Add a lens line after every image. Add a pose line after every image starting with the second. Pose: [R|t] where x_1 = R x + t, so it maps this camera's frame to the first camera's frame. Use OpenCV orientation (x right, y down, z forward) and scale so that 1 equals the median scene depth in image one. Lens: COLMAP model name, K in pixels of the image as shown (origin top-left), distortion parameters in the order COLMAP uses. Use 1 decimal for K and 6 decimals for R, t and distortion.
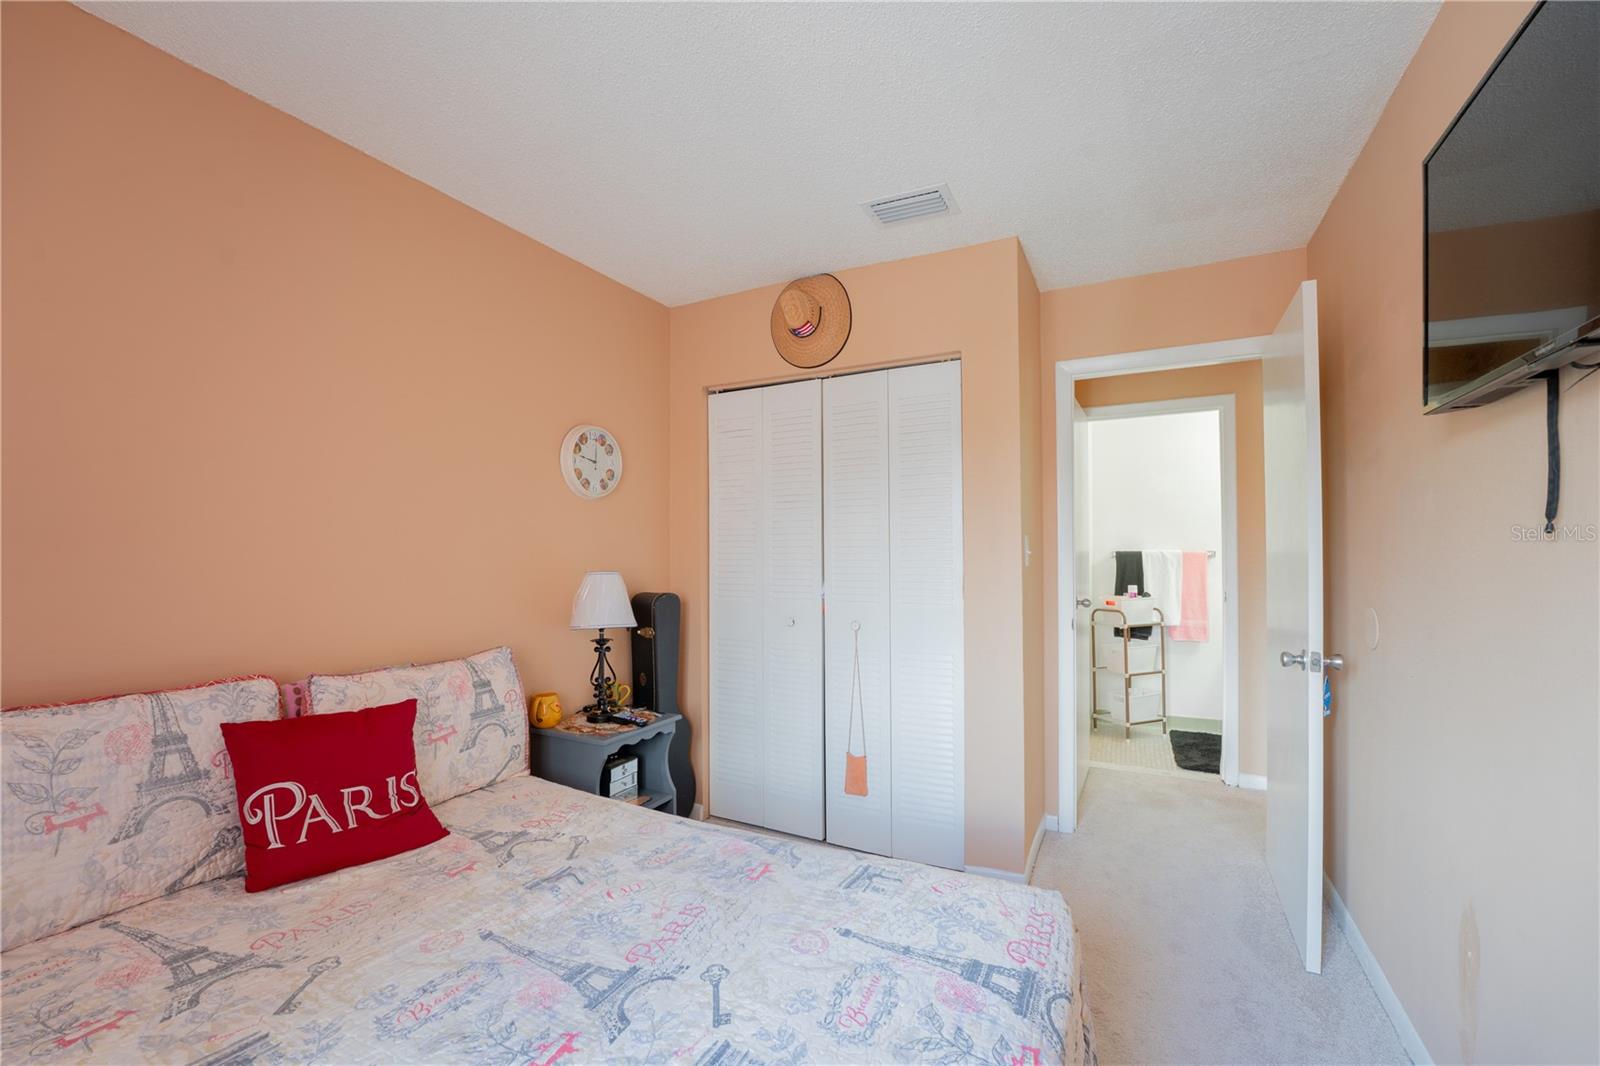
lens RADIAL K [[649.7, 0, 793.2], [0, 649.7, 544.3], [0, 0, 1]] dist [-0.029721, -0.000096]
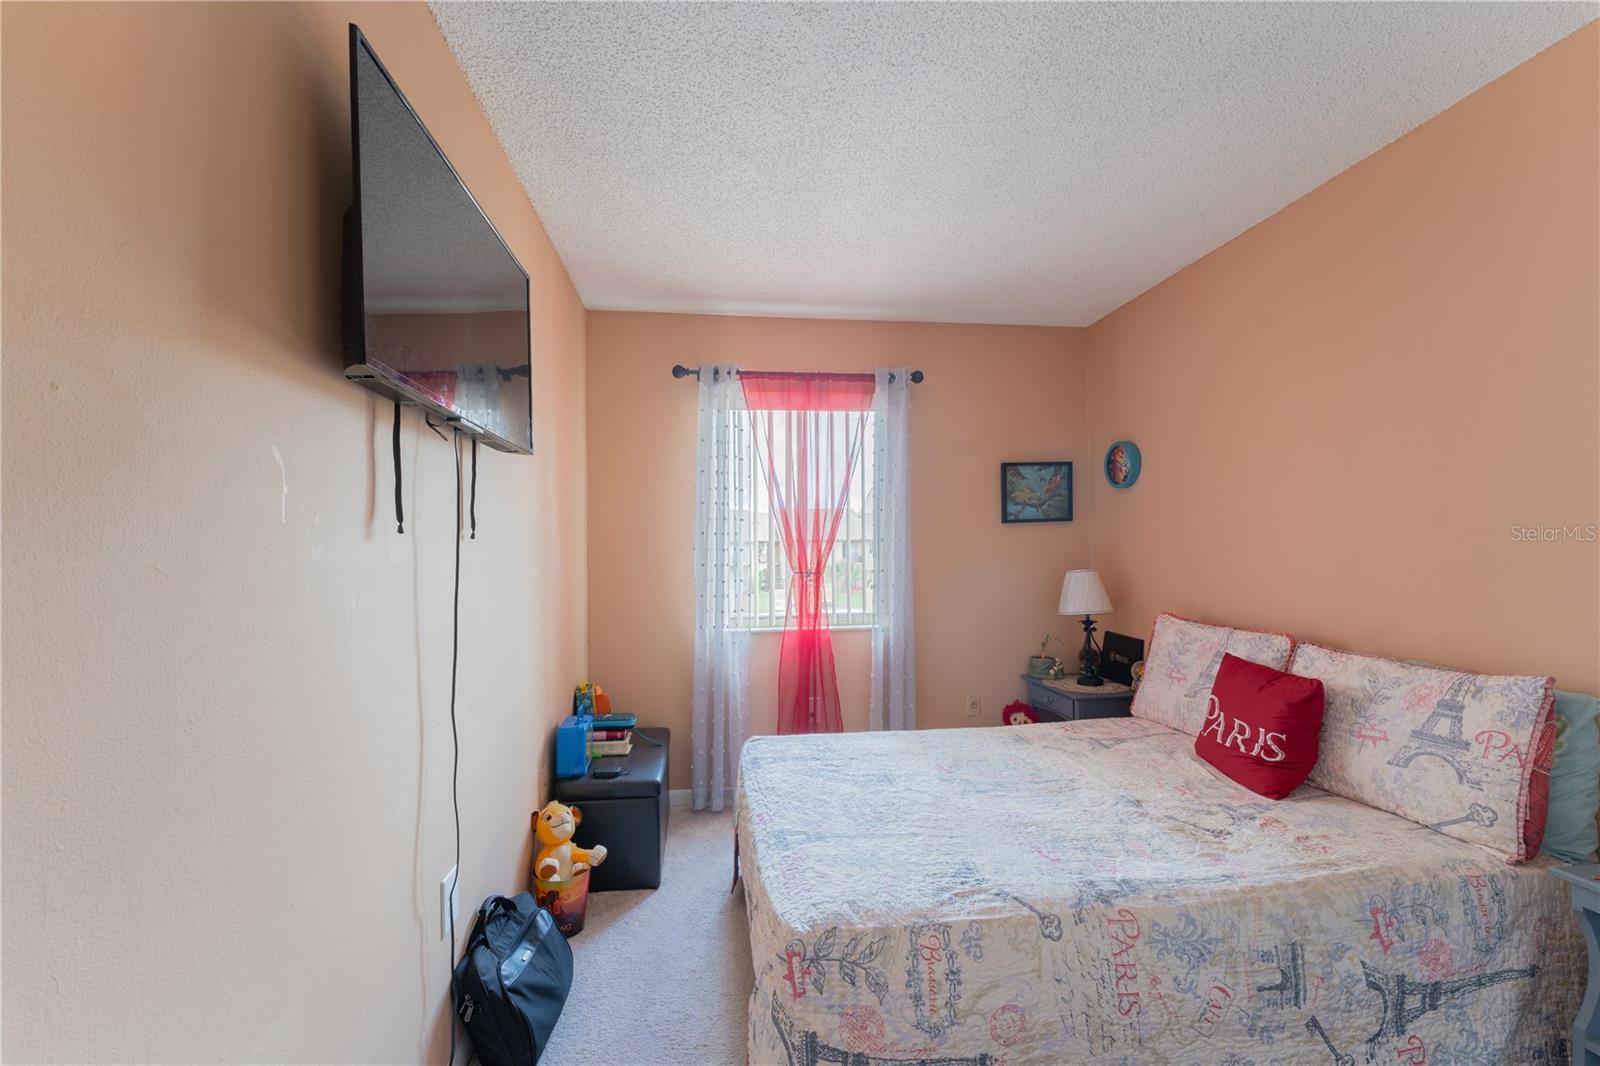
lens RADIAL K [[649.7, 0, 795.2], [0, 649.7, 546.9], [0, 0, 1]] dist [-0.029721, -0.000096]
pose [[-0.818471, -0.007178, -0.574503, 0.642097], [0.007191, 0.999716, -0.022736, 0.033959], [0.574502, -0.022740, -0.818187, 1.207595]]
